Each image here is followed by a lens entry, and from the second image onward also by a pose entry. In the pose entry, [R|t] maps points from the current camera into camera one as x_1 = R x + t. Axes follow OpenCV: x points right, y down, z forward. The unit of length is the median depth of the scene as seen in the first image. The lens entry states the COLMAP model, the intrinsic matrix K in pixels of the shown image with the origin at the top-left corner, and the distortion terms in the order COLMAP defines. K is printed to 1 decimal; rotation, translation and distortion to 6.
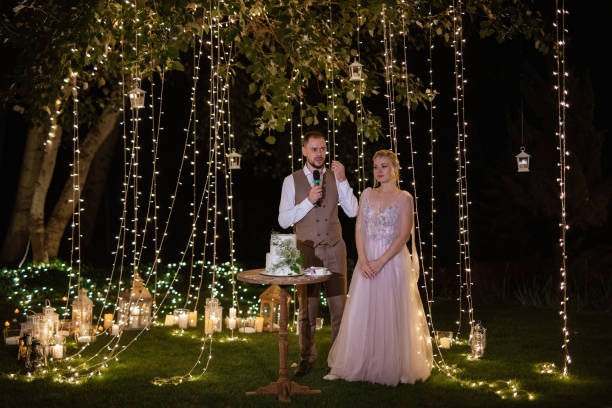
lens RADIAL K [[951.8, 0, 319.7], [0, 951.8, 180.0], [0, 0, 1]] dist [0.071356, -0.024675]
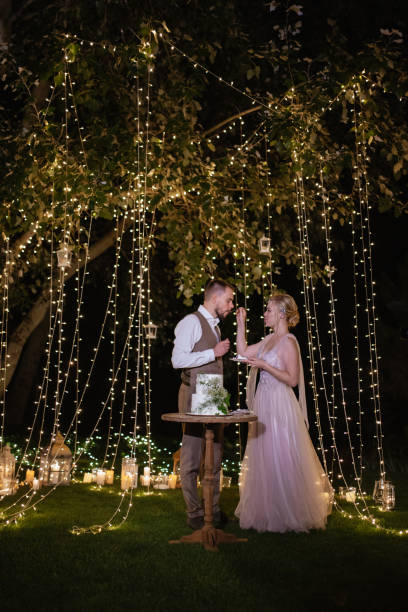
lens RADIAL K [[690.8, 0, 225.3], [0, 690.8, 301.5], [0, 0, 1]] dist [-0.015239, -0.003939]
pose [[0.999197, 0.010222, 0.038730, -0.042052], [-0.004740, 0.990271, -0.139070, 0.068290], [-0.039775, 0.138774, 0.989525, 0.240815]]
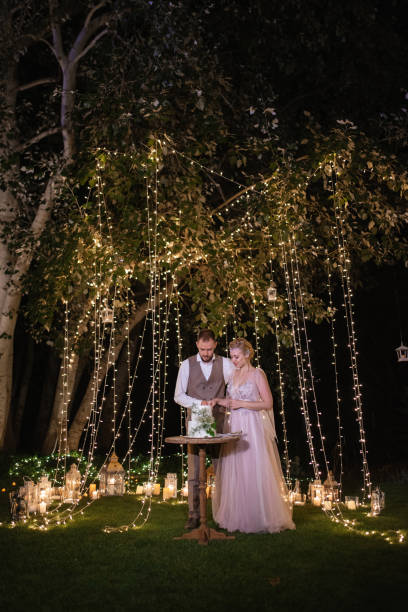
lens RADIAL K [[628.7, 0, 205.4], [0, 628.7, 285.4], [0, 0, 1]] dist [-0.015151, -0.001594]
pose [[0.990021, -0.046905, -0.132881, 0.070023], [0.018039, 0.977403, -0.210614, 0.064645], [0.139757, 0.206115, 0.968496, 0.139909]]
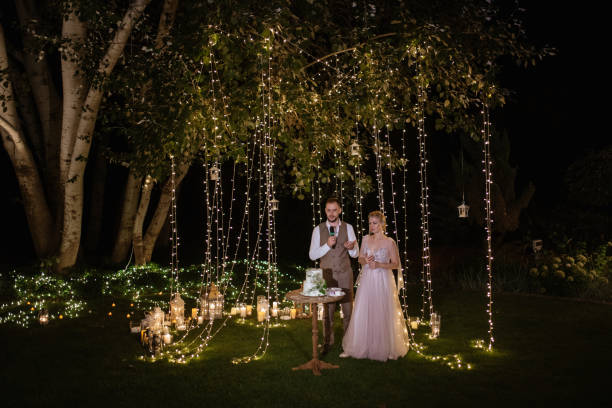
lens RADIAL K [[690.8, 0, 343.6], [0, 690.8, 191.4], [0, 0, 1]] dist [-0.015239, -0.003939]
pose [[0.999144, -0.011526, 0.039727, -0.027970], [0.010325, 0.999487, 0.030314, -0.088227], [-0.040056, -0.029878, 0.998751, -0.118572]]
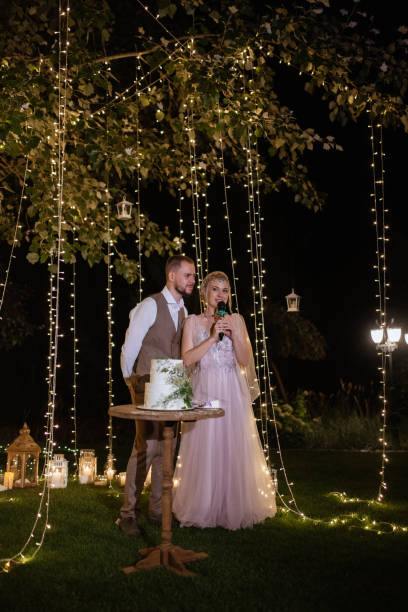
lens RADIAL K [[652.0, 0, 204.2], [0, 652.0, 287.2], [0, 0, 1]] dist [-0.012600, 0.027955]
pose [[0.879586, 0.051906, 0.472901, -0.228268], [0.005527, 0.992848, -0.119257, 0.052392], [-0.475709, 0.107510, 0.873008, 0.414647]]
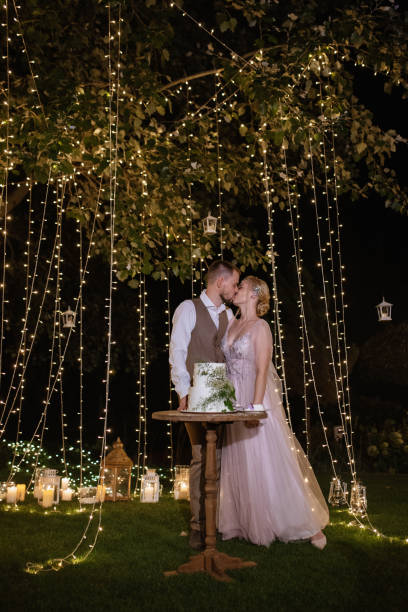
lens RADIAL K [[674.6, 0, 238.3], [0, 674.6, 282.6], [0, 0, 1]] dist [0.035768, -0.011103]
pose [[0.954726, 0.037951, 0.295055, -0.156273], [0.012651, 0.985752, -0.167728, 0.072297], [-0.297216, 0.163867, 0.940643, 0.366061]]
